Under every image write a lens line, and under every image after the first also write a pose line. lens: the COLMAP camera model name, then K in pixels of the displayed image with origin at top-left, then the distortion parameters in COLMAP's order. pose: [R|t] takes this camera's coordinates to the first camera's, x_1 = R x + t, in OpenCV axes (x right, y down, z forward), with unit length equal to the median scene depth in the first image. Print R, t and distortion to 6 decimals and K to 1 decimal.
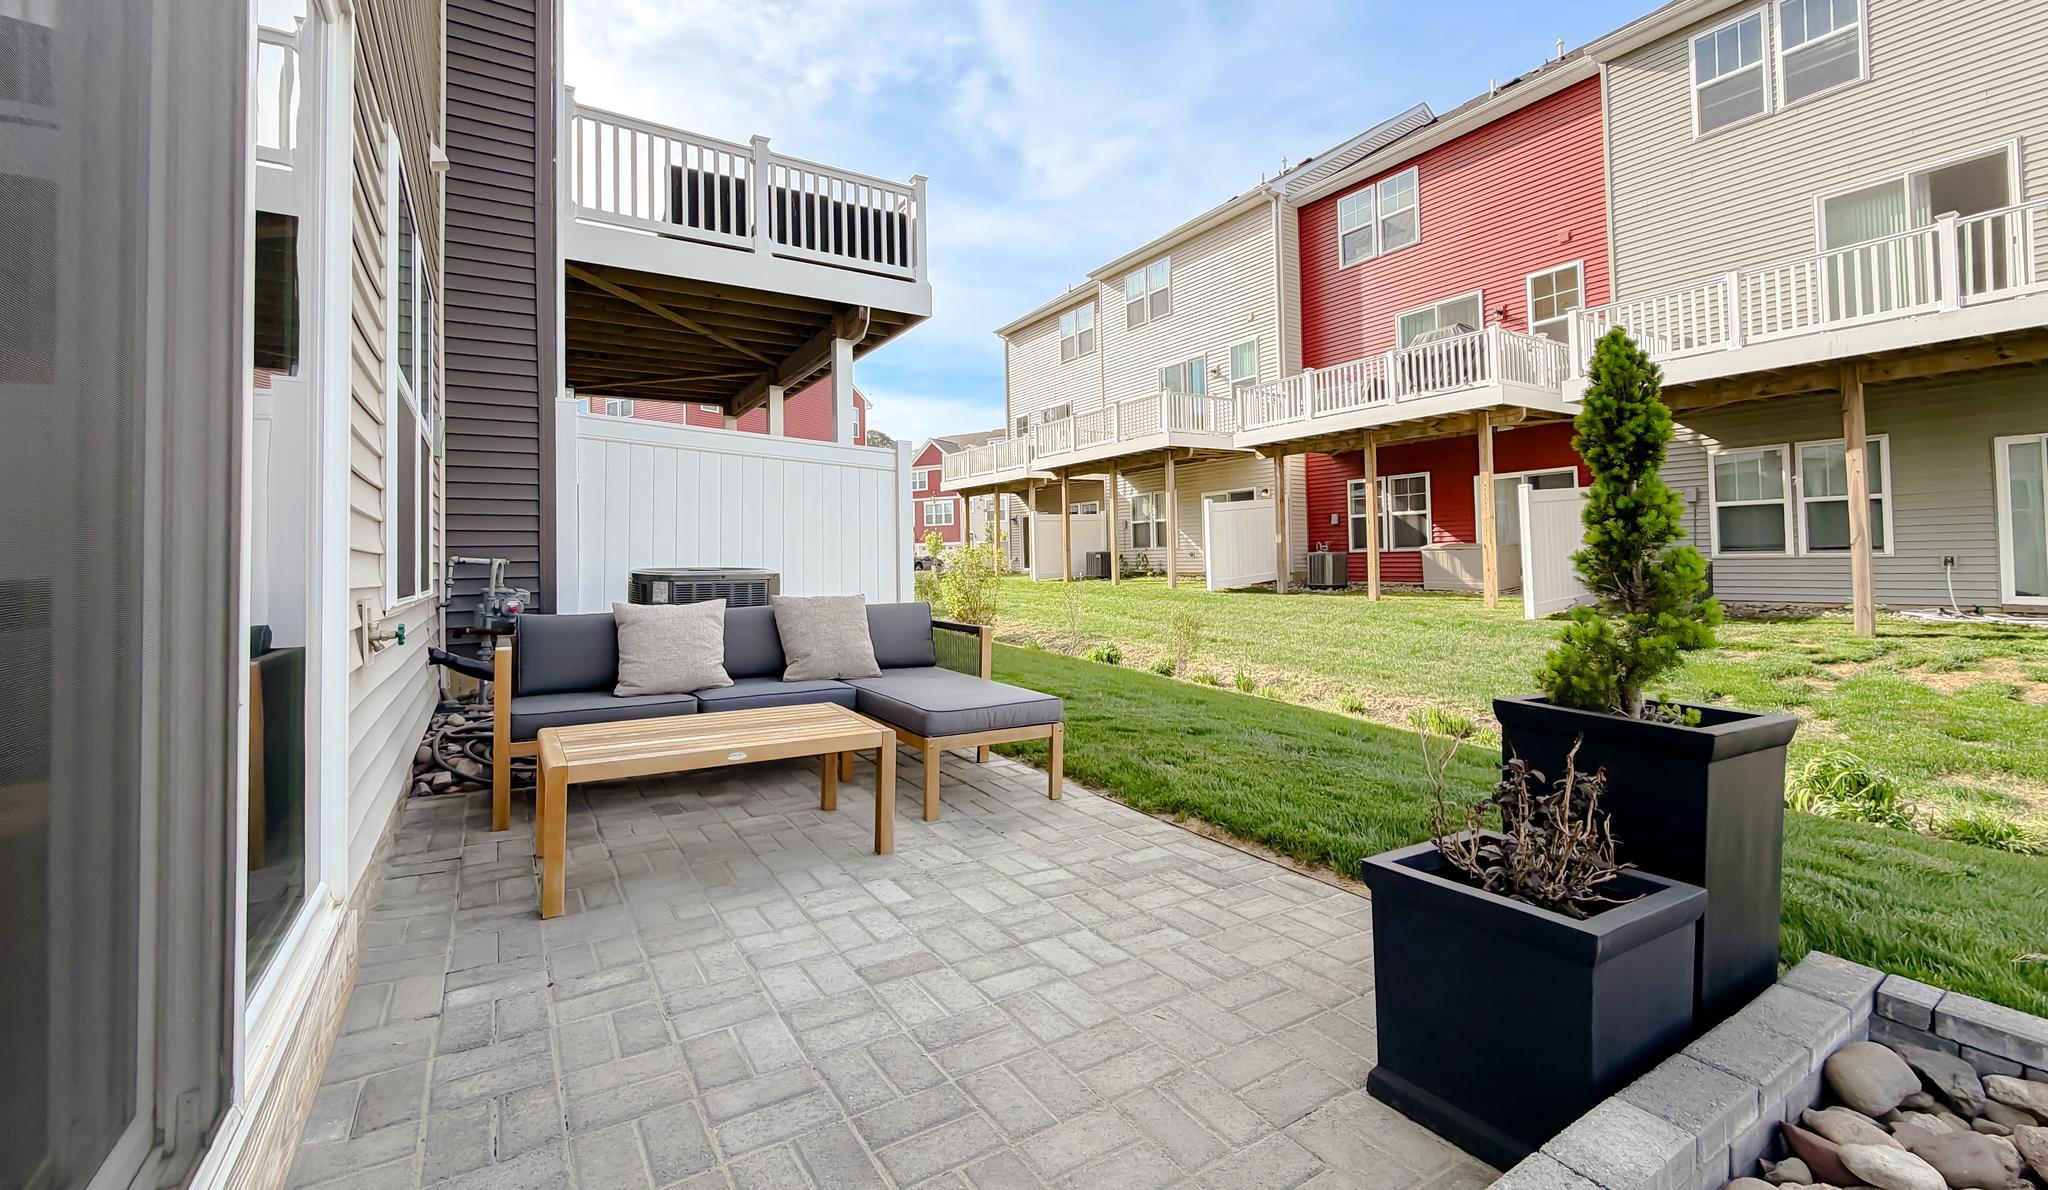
lens RADIAL K [[849.0, 0, 1021.9], [0, 849.0, 534.4], [0, 0, 1]] dist [-0.001587, -0.000033]
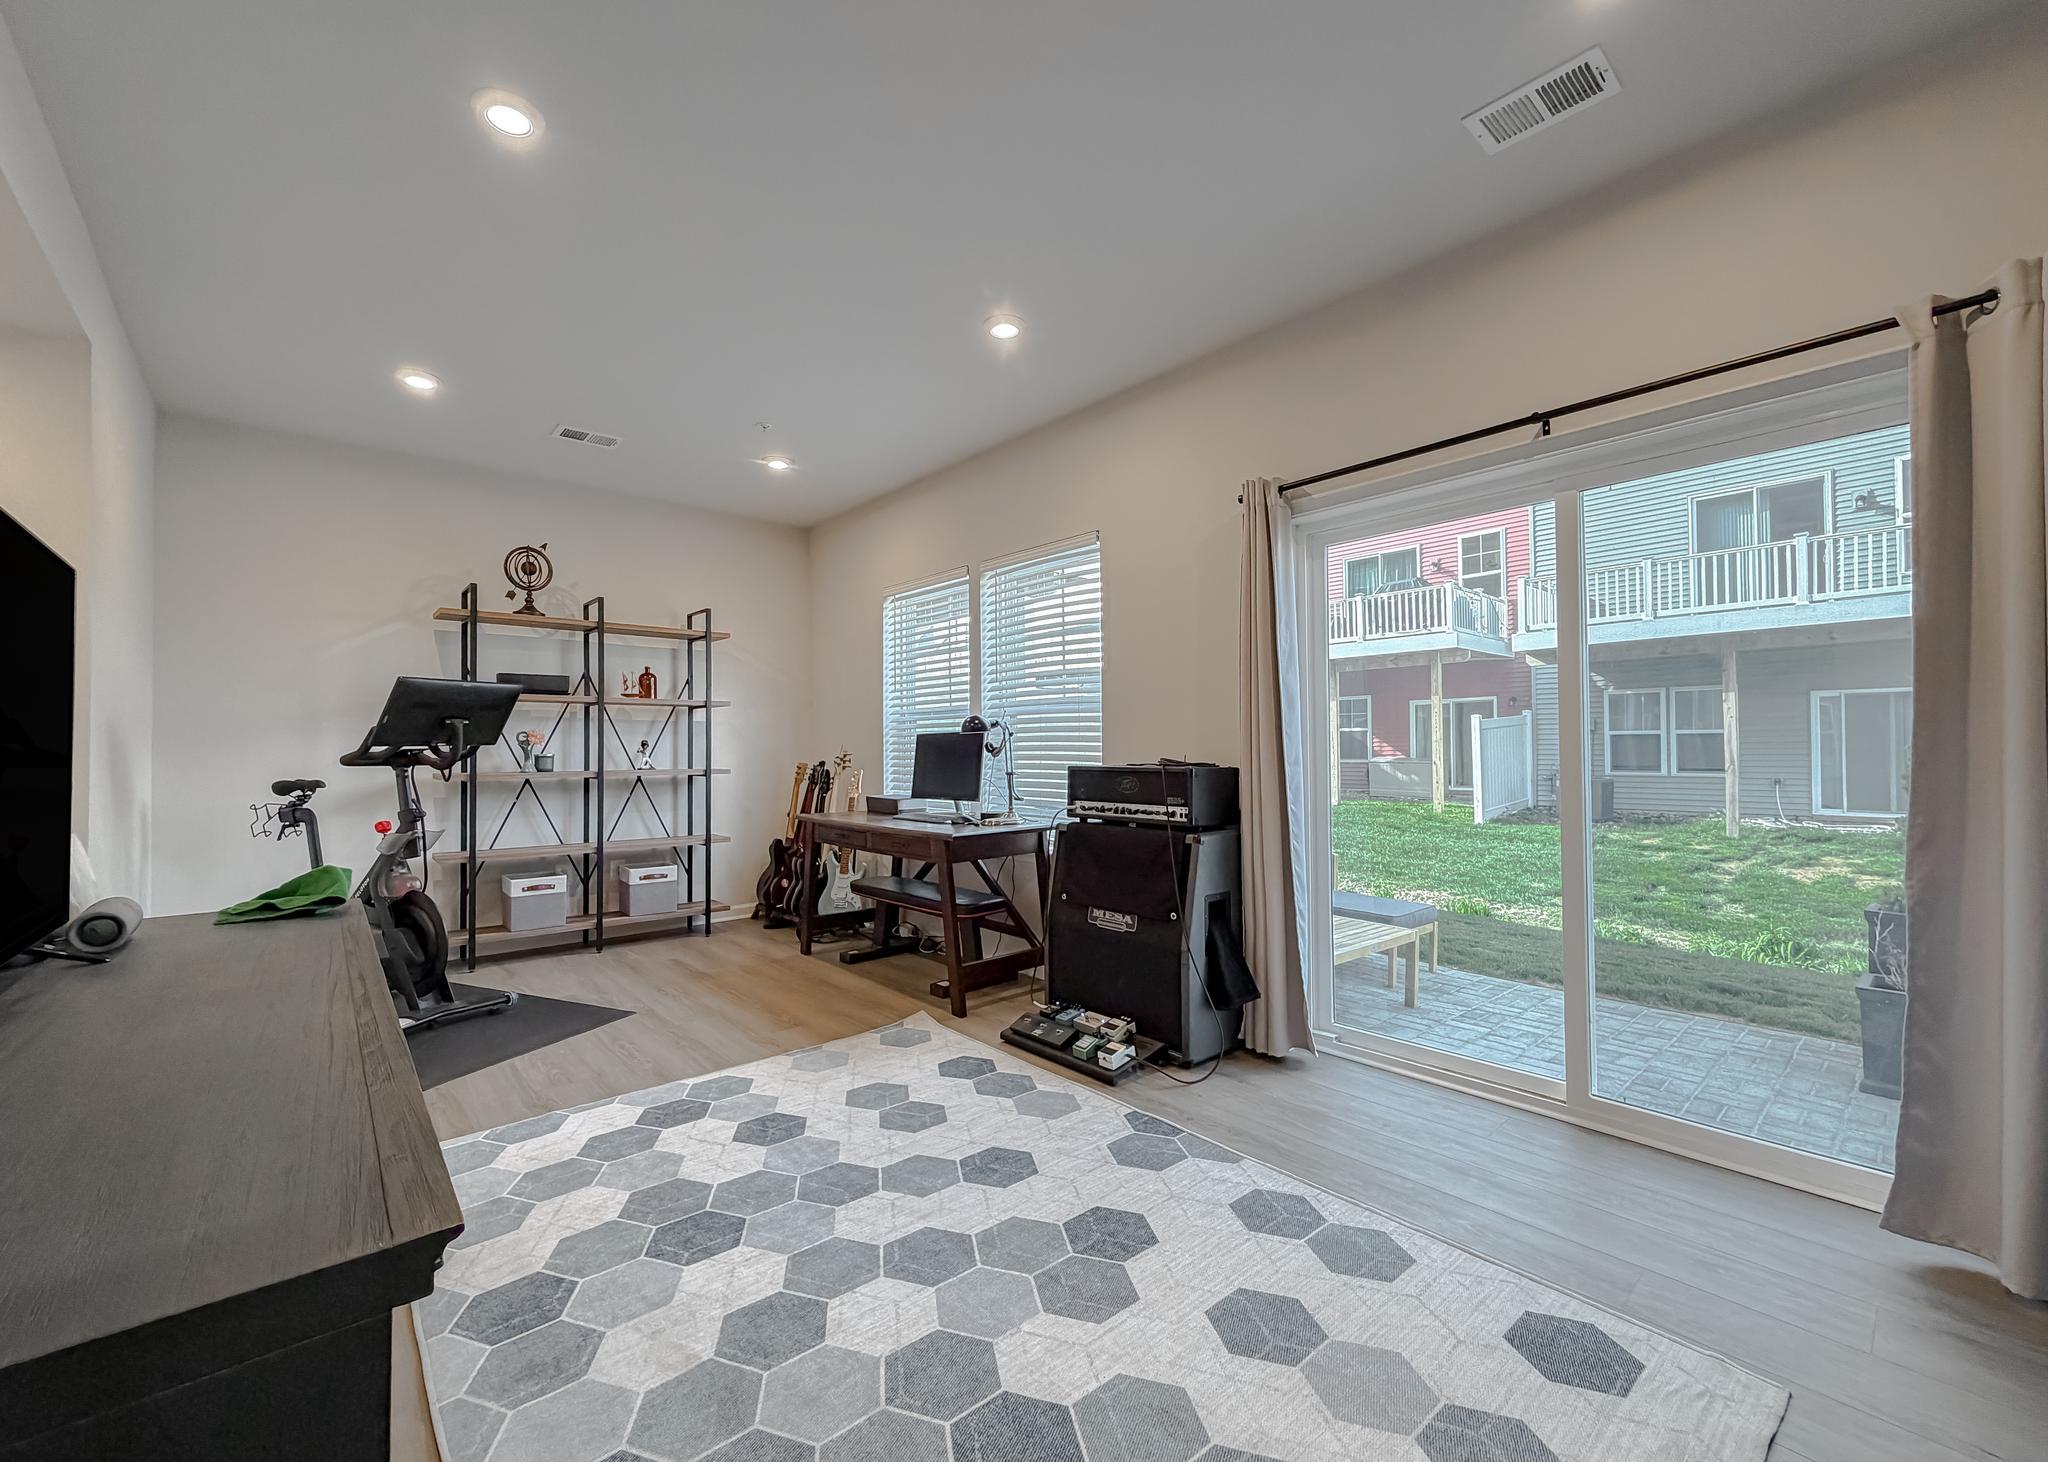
lens RADIAL K [[840.5, 0, 1024.0], [0, 840.5, 731.0], [0, 0, 1]] dist [0.001520, 0.000083]
pose [[0.985992, 0.015174, 0.166100, -0.407684], [-0.016299, 0.999852, 0.005414, -0.049053], [-0.165993, -0.008045, 0.986094, -0.152086]]
